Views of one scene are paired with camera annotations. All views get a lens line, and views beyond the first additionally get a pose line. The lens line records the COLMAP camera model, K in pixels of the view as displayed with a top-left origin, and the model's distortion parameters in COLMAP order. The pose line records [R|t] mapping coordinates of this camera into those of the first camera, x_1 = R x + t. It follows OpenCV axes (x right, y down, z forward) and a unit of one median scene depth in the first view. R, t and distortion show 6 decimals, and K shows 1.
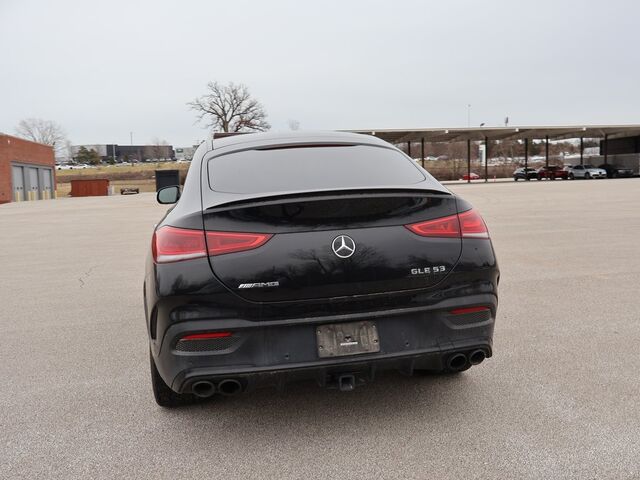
lens RADIAL K [[636.9, 0, 340.3], [0, 636.9, 251.3], [0, 0, 1]] dist [-0.018814, -0.013255]
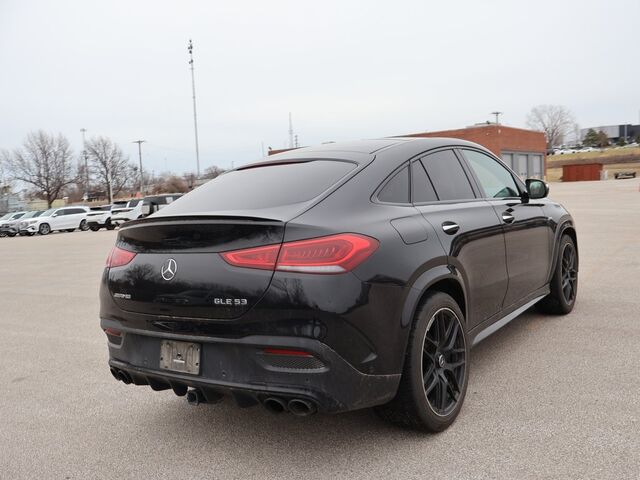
lens RADIAL K [[656.2, 0, 320.0], [0, 656.2, 240.0], [0, 0, 1]] dist [-0.020581, -0.005846]
pose [[0.645476, 0.056224, -0.761709, 0.948994], [-0.047695, 0.998308, 0.033271, -0.099408], [0.762290, 0.014854, 0.647065, 0.457888]]
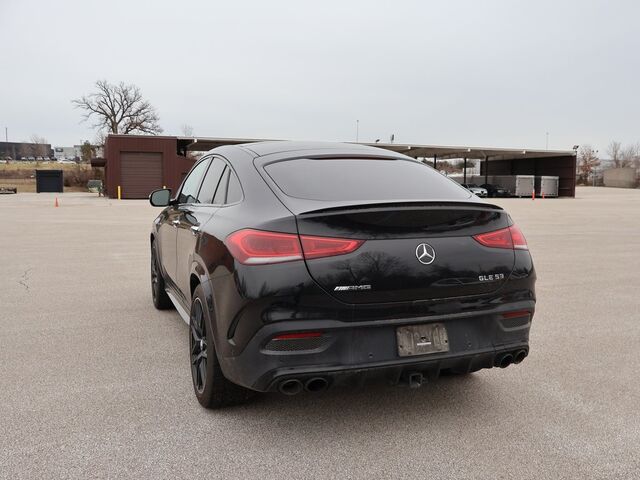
lens RADIAL K [[642.4, 0, 319.0], [0, 642.4, 258.5], [0, 0, 1]] dist [-0.025604, -0.008483]
pose [[0.984129, 0.025028, 0.175681, -0.345239], [-0.024056, 0.999681, -0.007663, 0.012751], [-0.175817, 0.003315, 0.984417, -0.039096]]
